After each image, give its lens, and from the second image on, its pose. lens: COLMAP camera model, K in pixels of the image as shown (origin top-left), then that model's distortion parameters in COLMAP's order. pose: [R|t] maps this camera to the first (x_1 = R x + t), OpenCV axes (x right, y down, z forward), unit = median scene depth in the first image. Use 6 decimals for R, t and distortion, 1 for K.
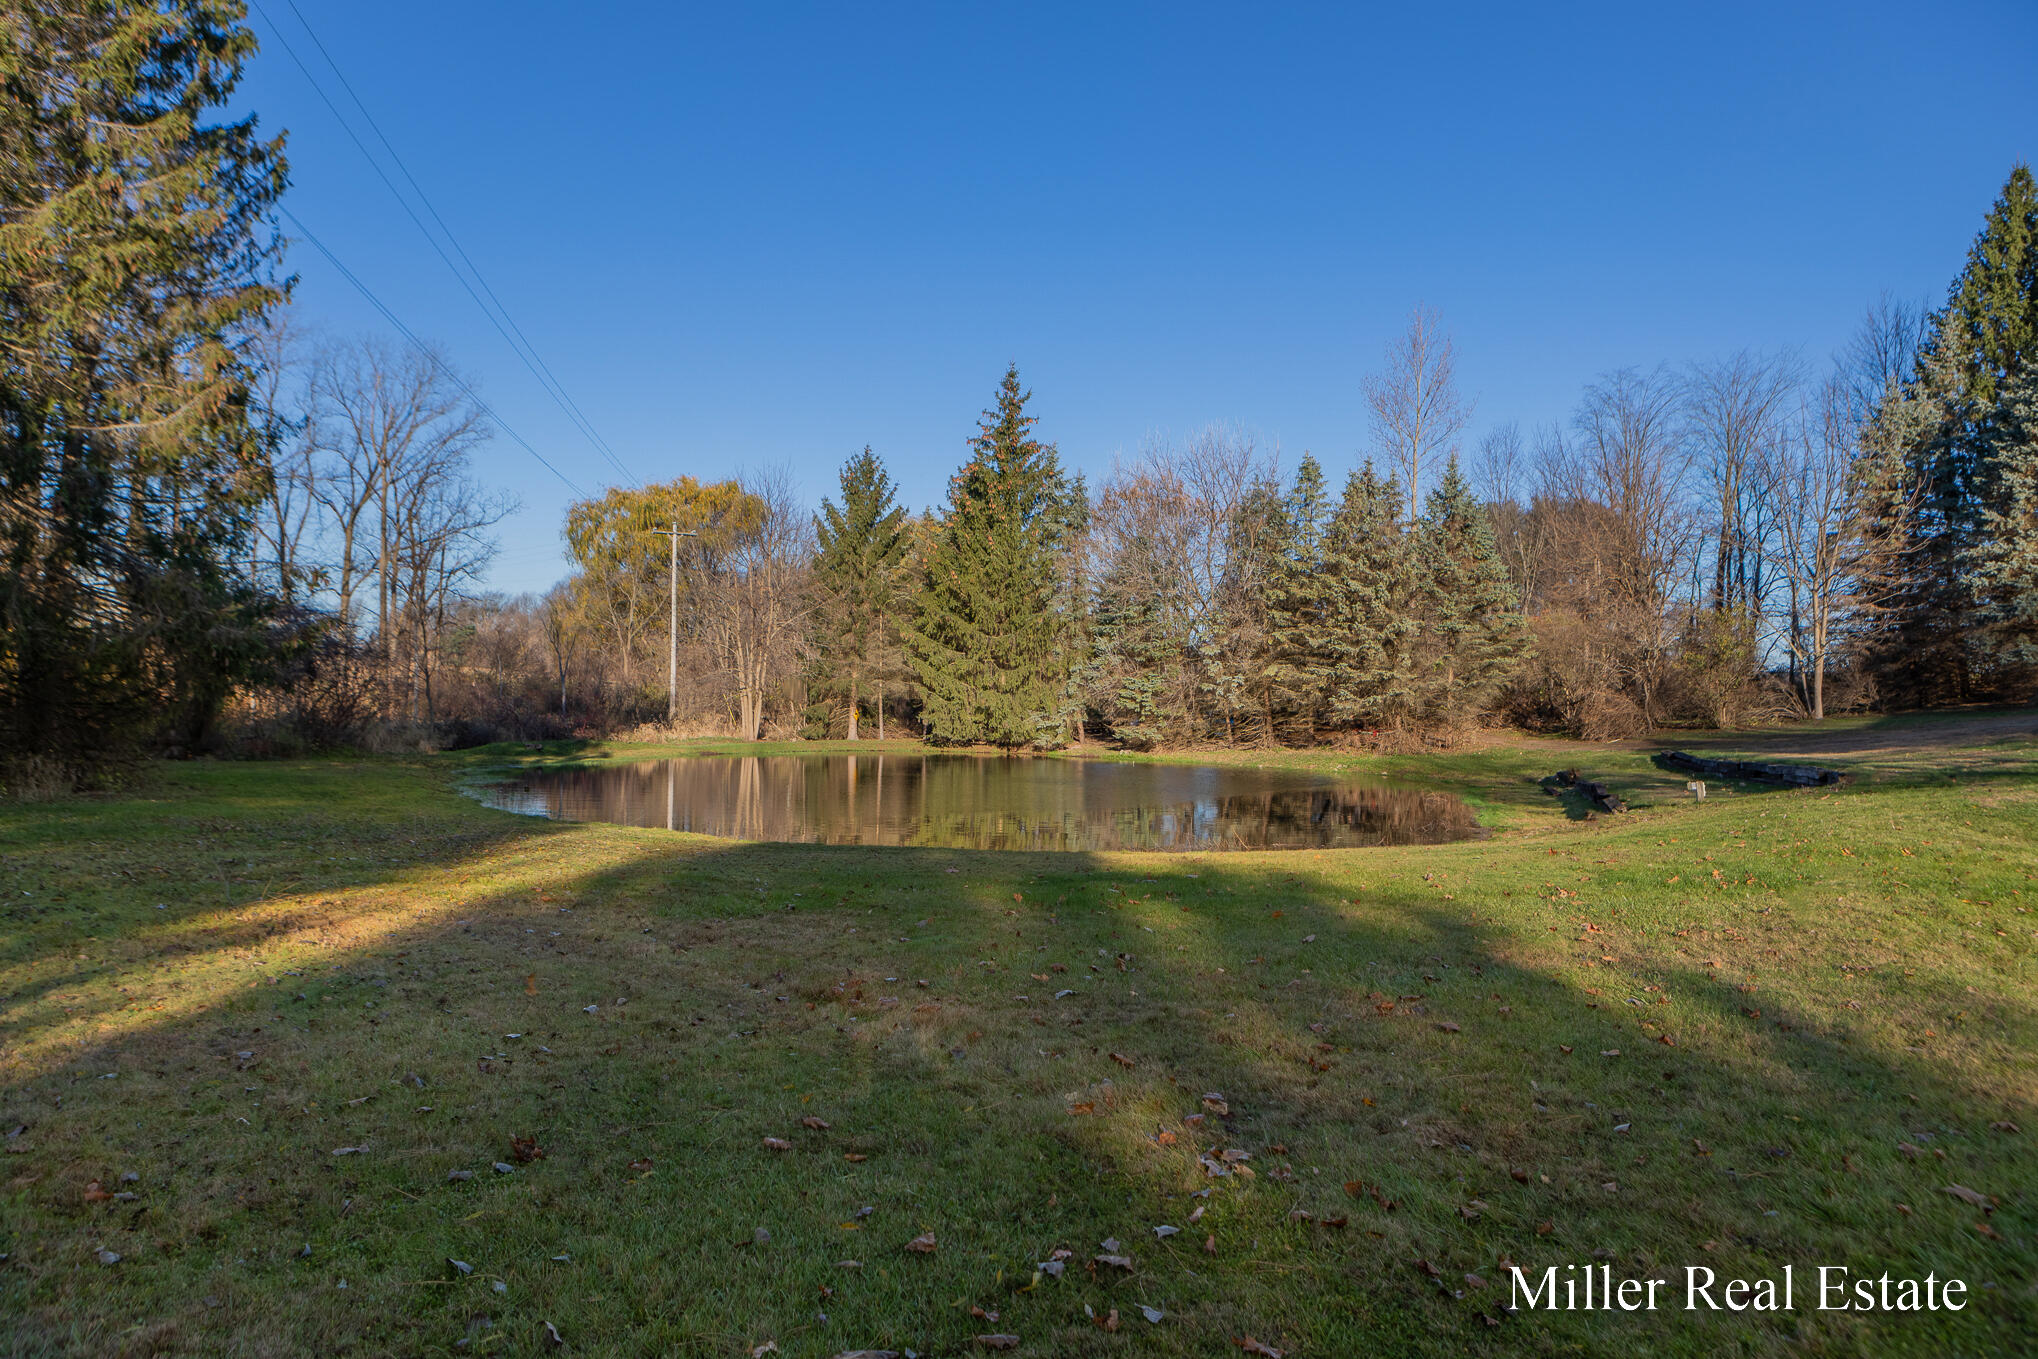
lens RADIAL K [[1428.9, 0, 1027.3], [0, 1428.9, 677.1], [0, 0, 1]] dist [-0.001746, 0.006123]
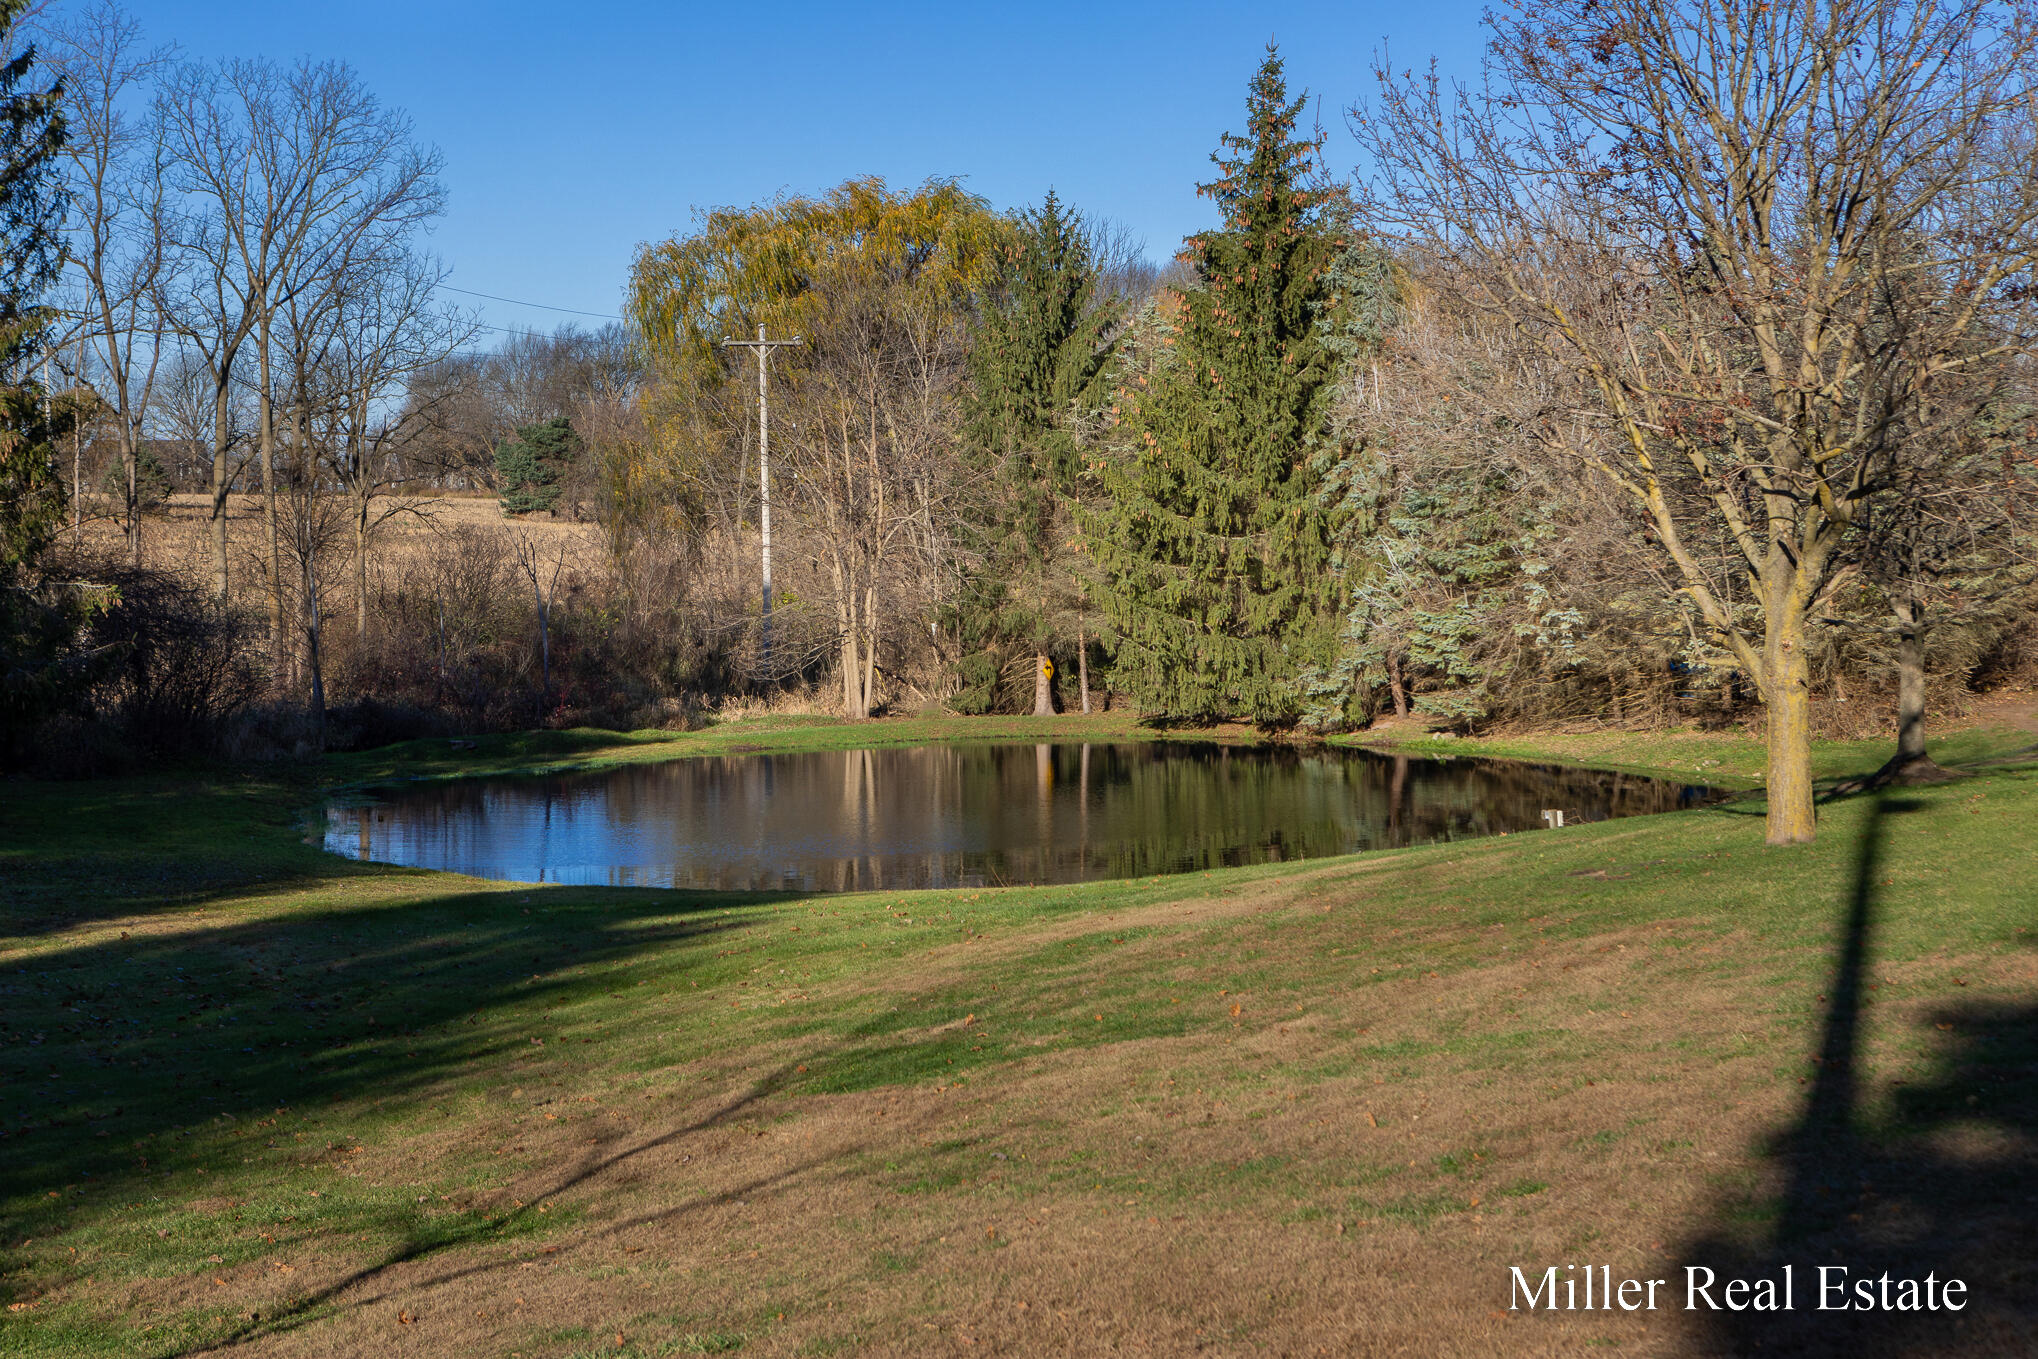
lens RADIAL K [[3751.6, 0, 1018.0], [0, 3751.6, 680.0], [0, 0, 1]] dist [-0.076795, 0.000000]
pose [[0.963936, -0.014888, -0.265717, 0.275692], [0.029394, 0.998281, 0.050696, -0.047115], [0.264505, -0.056678, 0.962717, -0.454242]]
